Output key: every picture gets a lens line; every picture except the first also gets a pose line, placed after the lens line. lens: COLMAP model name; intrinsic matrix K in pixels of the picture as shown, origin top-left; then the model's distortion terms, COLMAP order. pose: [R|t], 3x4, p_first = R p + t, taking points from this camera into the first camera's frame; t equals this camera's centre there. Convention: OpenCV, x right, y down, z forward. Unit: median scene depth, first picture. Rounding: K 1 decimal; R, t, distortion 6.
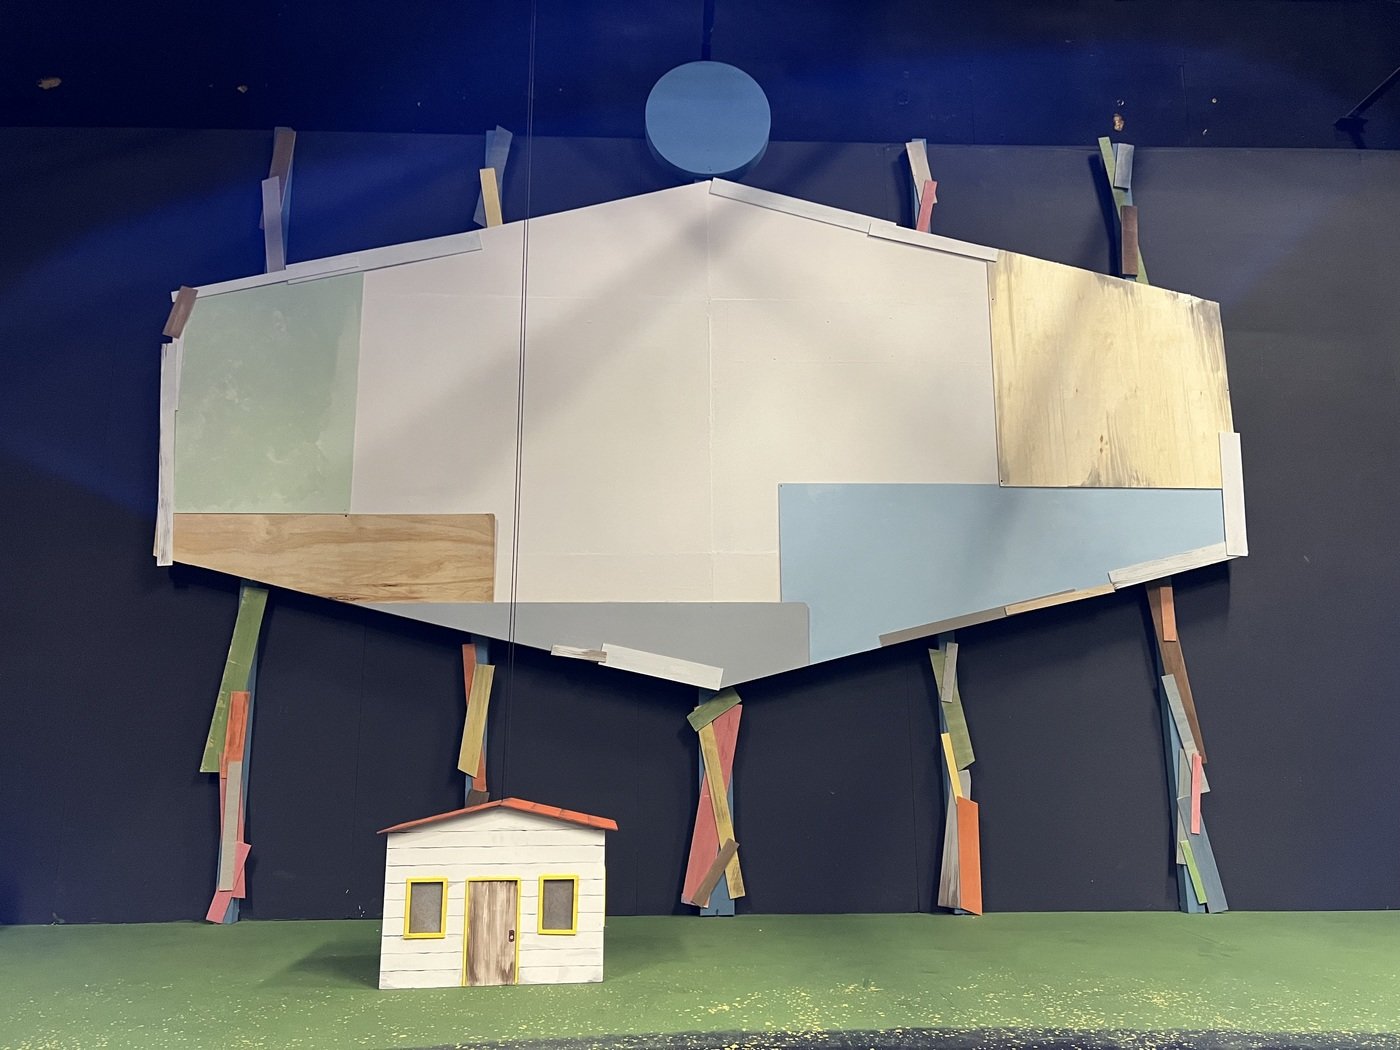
lens RADIAL K [[1048.0, 0, 700.0], [0, 1048.0, 525.0], [0, 0, 1]] dist [-0.003215, -0.001877]
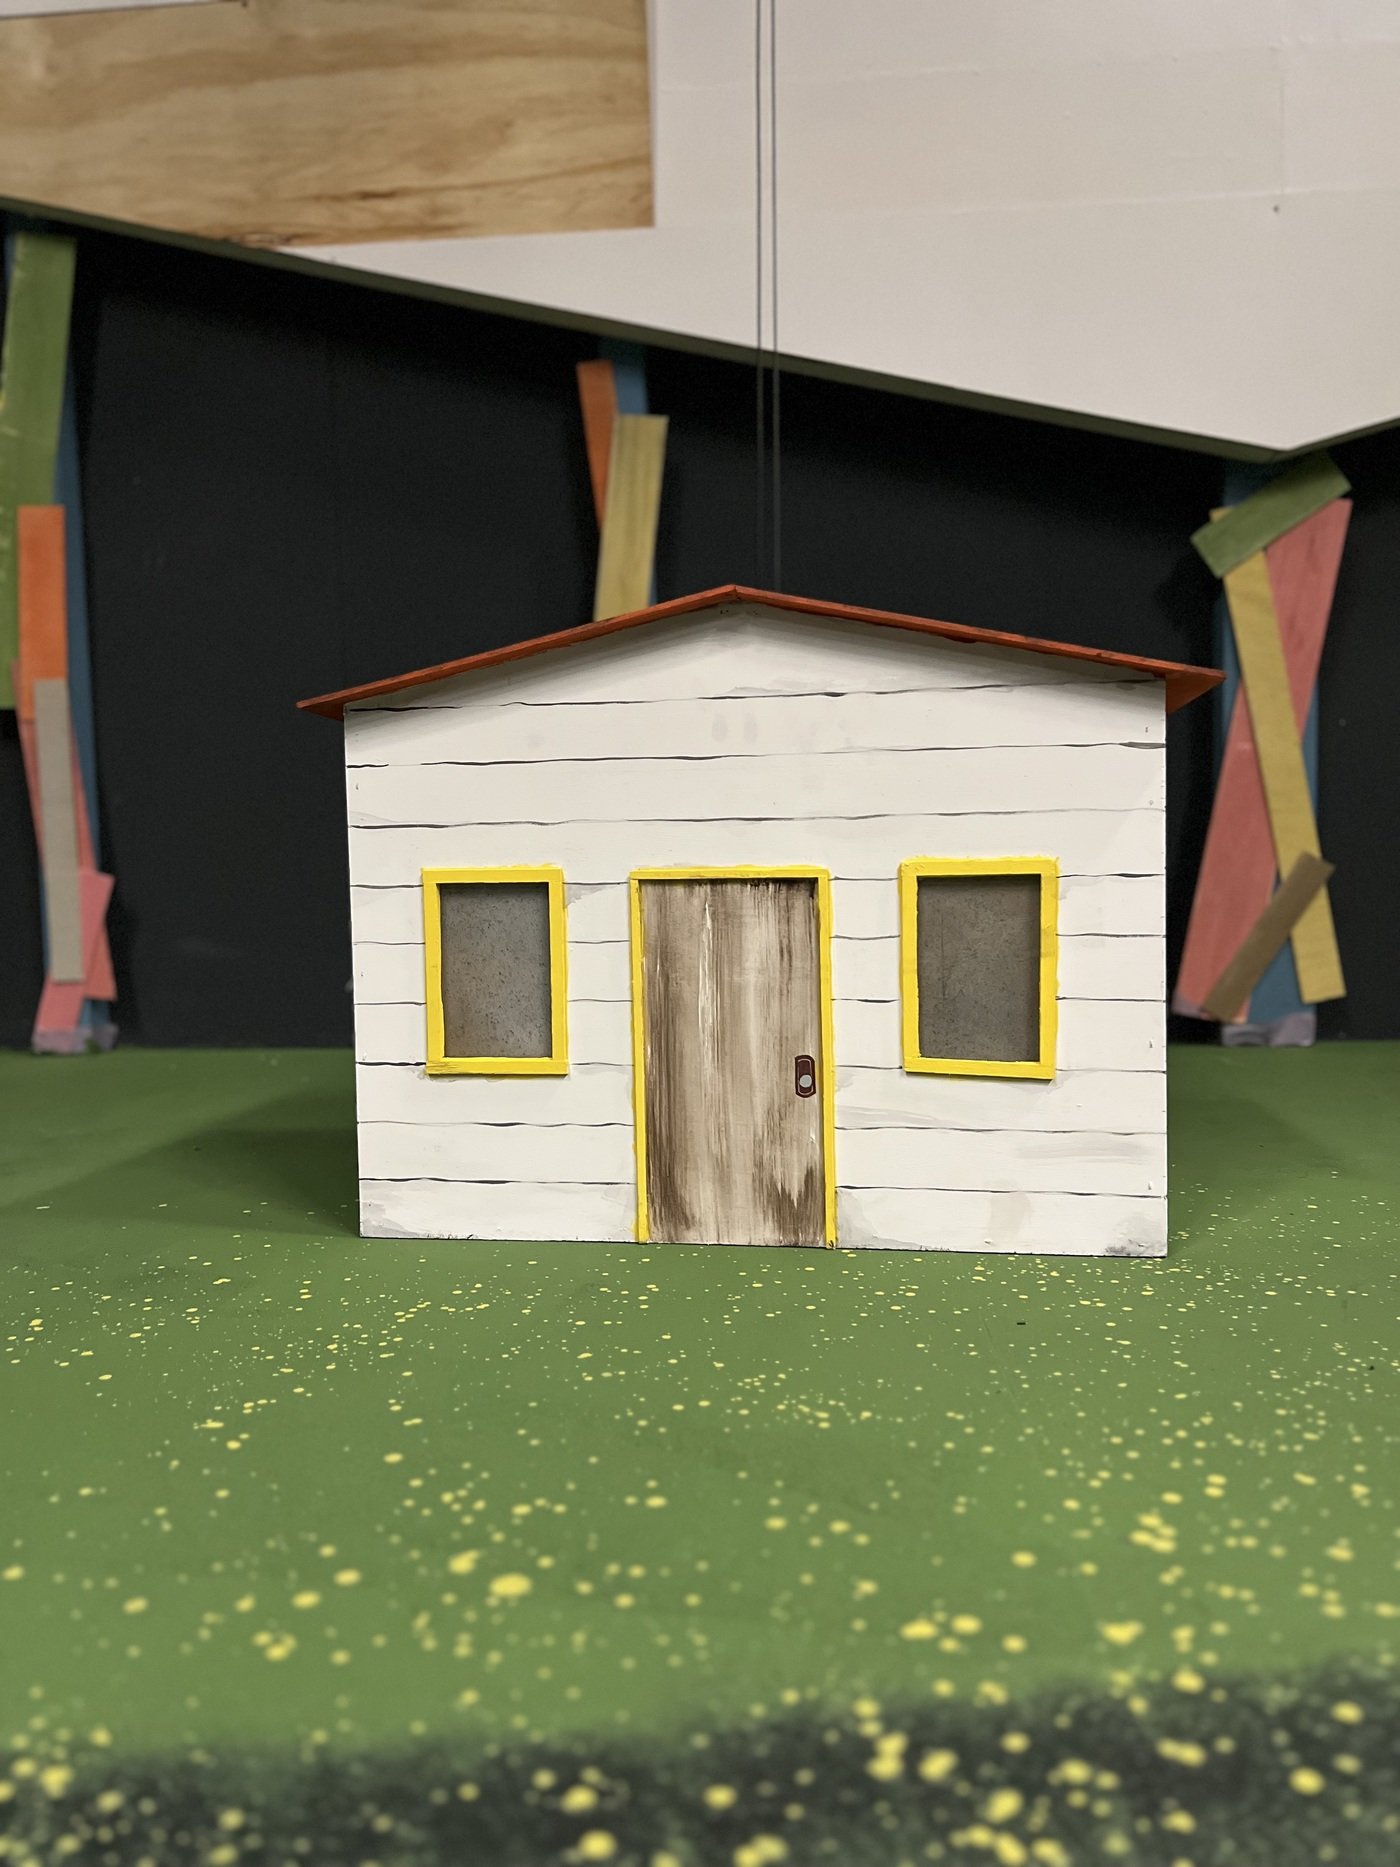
lens RADIAL K [[1406.2, 0, 654.2], [0, 1406.2, 926.5], [0, 0, 1]] dist [0.126196, -0.001672]
pose [[0.985173, 0.003861, -0.171521, -0.112175], [0.037698, 0.970441, 0.238376, 0.191926], [0.167372, -0.241307, 0.955907, 0.471033]]
